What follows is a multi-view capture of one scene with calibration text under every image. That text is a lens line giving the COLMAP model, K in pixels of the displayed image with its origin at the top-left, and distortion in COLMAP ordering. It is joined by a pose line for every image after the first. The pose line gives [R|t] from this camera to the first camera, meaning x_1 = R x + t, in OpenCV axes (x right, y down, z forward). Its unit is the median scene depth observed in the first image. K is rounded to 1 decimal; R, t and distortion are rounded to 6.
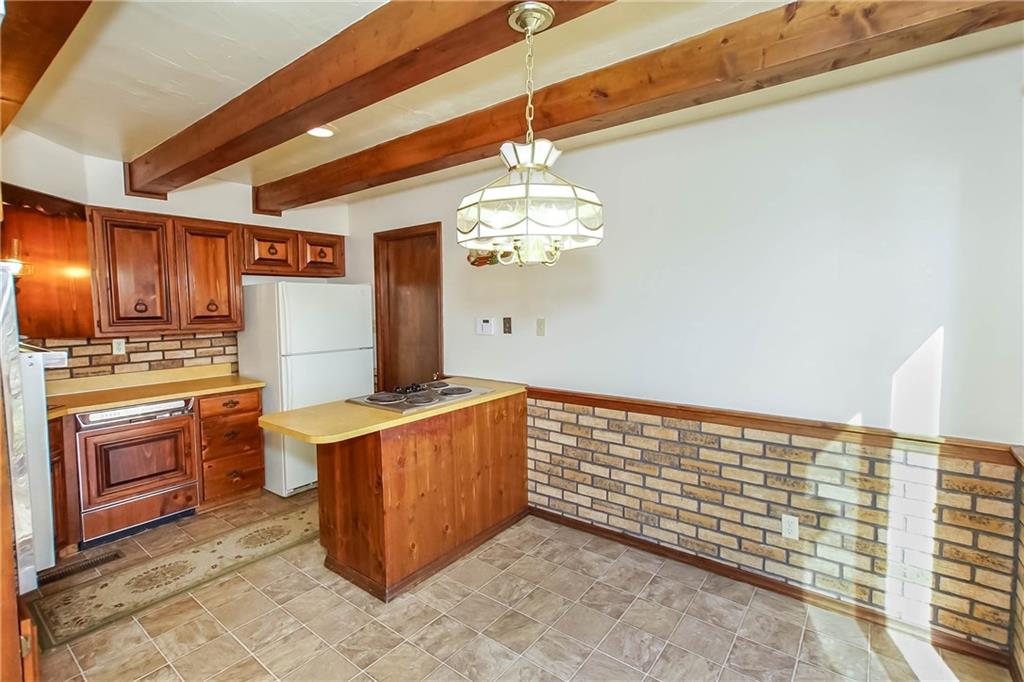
lens RADIAL K [[480.4, 0, 508.7], [0, 480.4, 330.1], [0, 0, 1]] dist [-0.002128, 0.011073]
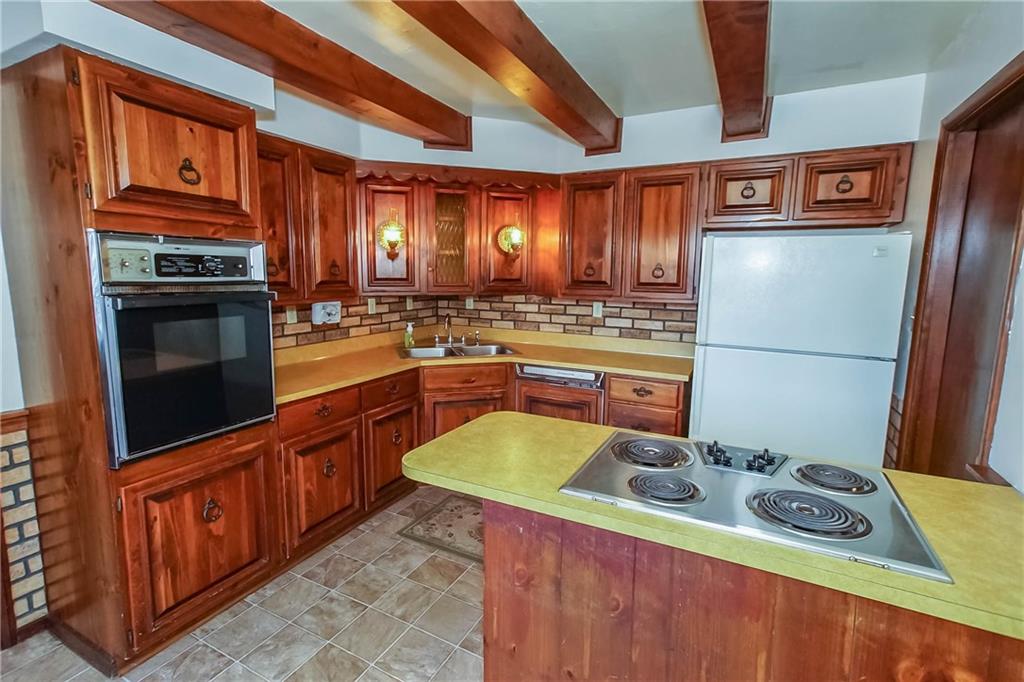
lens RADIAL K [[480.4, 0, 505.3], [0, 480.4, 334.2], [0, 0, 1]] dist [-0.002128, 0.011073]
pose [[0.172292, 0.140588, -0.974962, 0.166799], [-0.071306, 0.988946, 0.130004, -0.033130], [0.982462, 0.047122, 0.180413, 0.622652]]
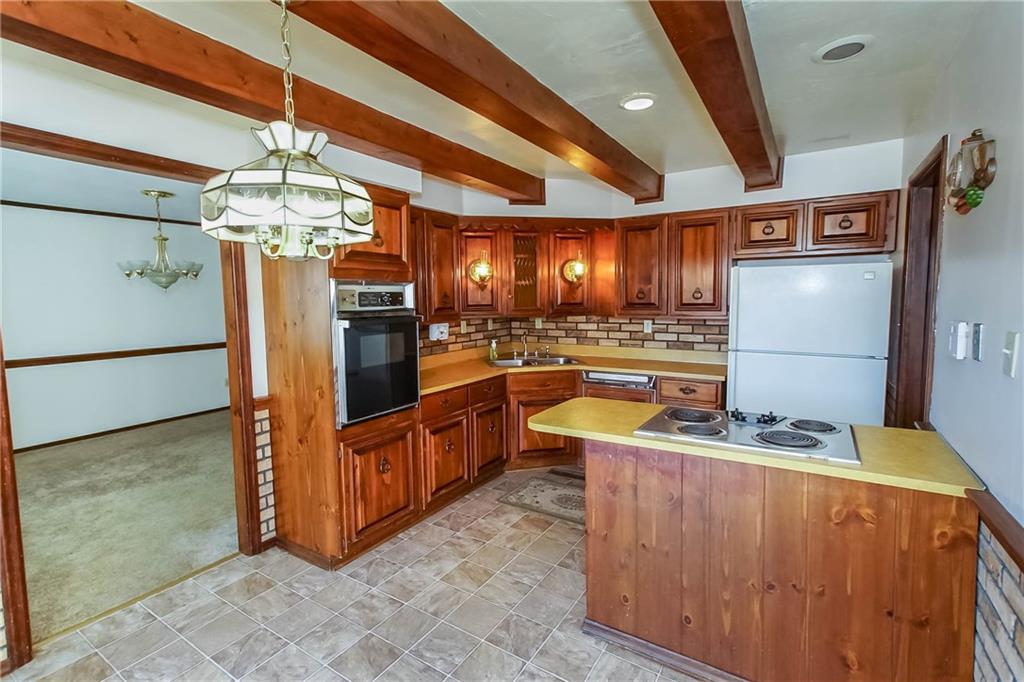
lens RADIAL K [[480.4, 0, 503.9], [0, 480.4, 331.5], [0, 0, 1]] dist [-0.002128, 0.011073]
pose [[0.084141, 0.083414, -0.992956, 0.393858], [-0.046373, 0.995738, 0.079718, -0.034272], [0.995374, 0.039339, 0.087650, 0.521074]]
